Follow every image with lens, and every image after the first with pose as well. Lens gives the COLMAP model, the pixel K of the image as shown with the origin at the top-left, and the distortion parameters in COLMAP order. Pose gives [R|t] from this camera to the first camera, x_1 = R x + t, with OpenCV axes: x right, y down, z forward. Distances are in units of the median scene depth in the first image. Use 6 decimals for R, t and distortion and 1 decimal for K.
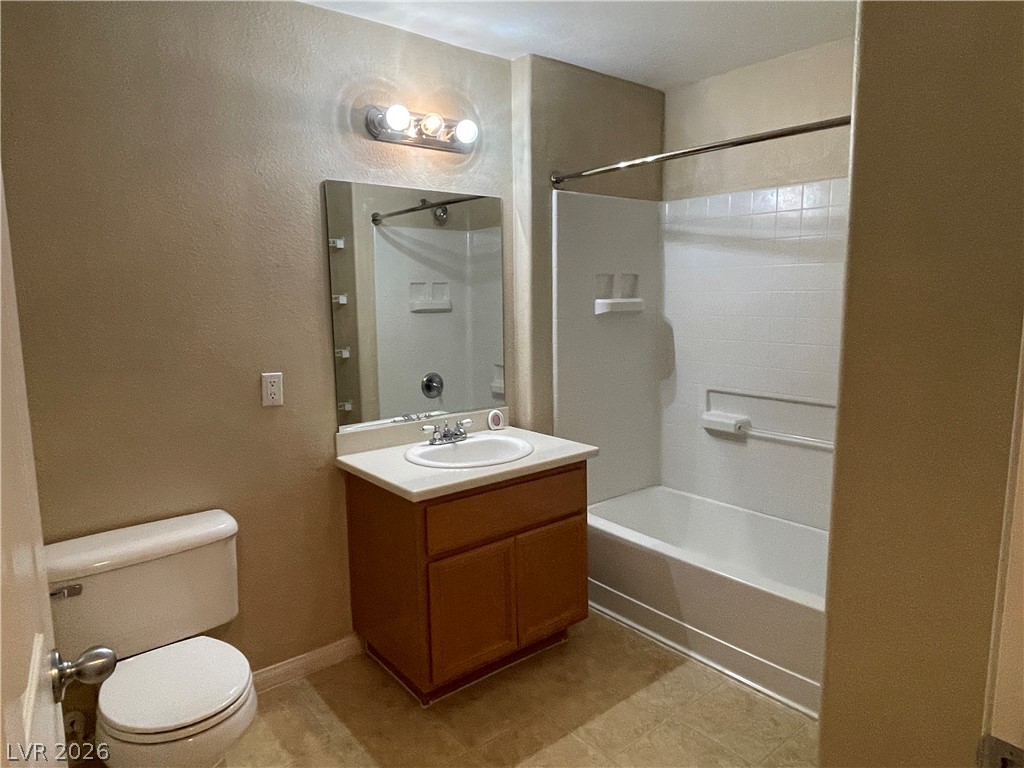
lens RADIAL K [[639.4, 0, 512.0], [0, 639.4, 384.0], [0, 0, 1]] dist [0.000776, -0.002474]
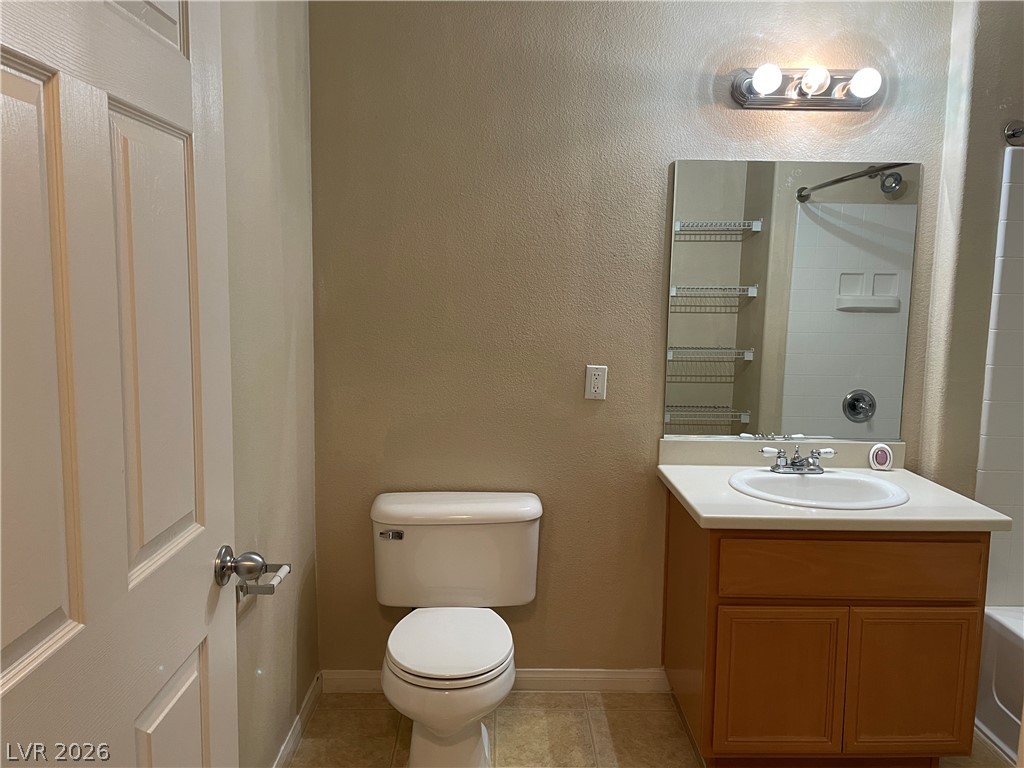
lens RADIAL K [[761.9, 0, 513.5], [0, 761.9, 377.8], [0, 0, 1]] dist [0.072425, -0.096726]
pose [[0.789356, 0.102952, -0.605242, 0.196603], [-0.112830, 0.993375, 0.021820, -0.008542], [0.603478, 0.051066, 0.795743, 0.007062]]
